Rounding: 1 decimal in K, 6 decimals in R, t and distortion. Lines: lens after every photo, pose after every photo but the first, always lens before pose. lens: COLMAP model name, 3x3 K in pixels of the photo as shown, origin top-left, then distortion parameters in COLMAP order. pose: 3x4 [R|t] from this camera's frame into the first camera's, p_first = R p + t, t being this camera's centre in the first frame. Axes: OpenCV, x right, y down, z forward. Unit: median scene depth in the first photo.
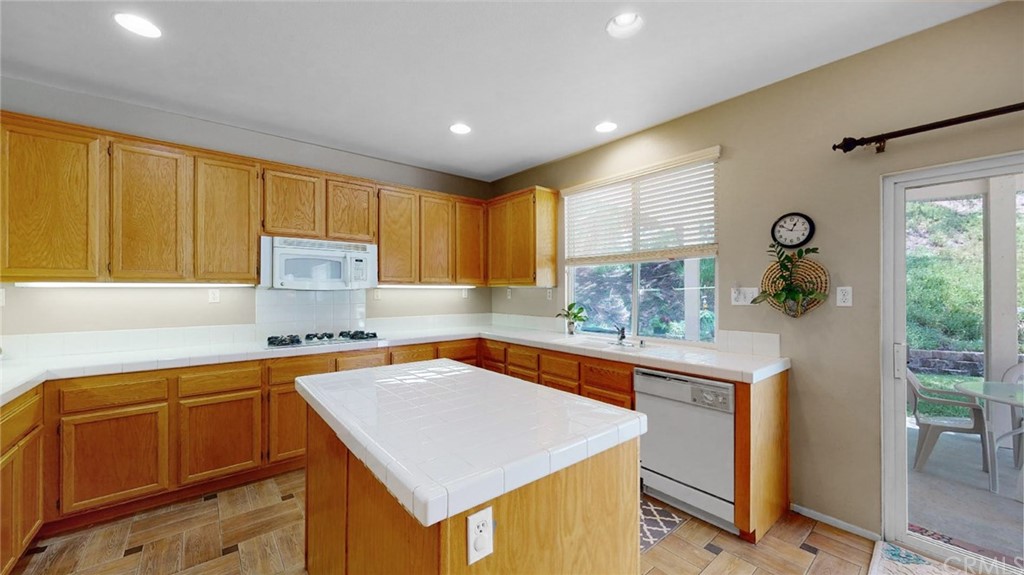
lens RADIAL K [[369.5, 0, 505.2], [0, 369.5, 290.0], [0, 0, 1]] dist [-0.001803, 0.000140]
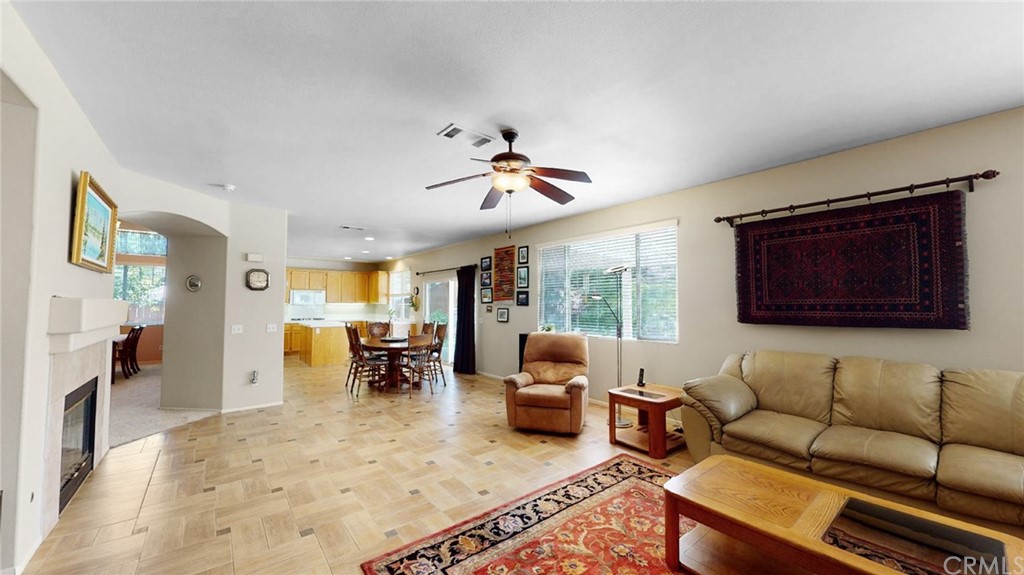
lens RADIAL K [[370.9, 0, 513.9], [0, 370.9, 289.3], [0, 0, 1]] dist [0.000563, 0.000087]
pose [[0.999457, 0.004737, 0.032614, 1.040136], [-0.002788, 0.998222, -0.059547, 0.047244], [-0.032838, 0.059424, 0.997693, -1.997885]]
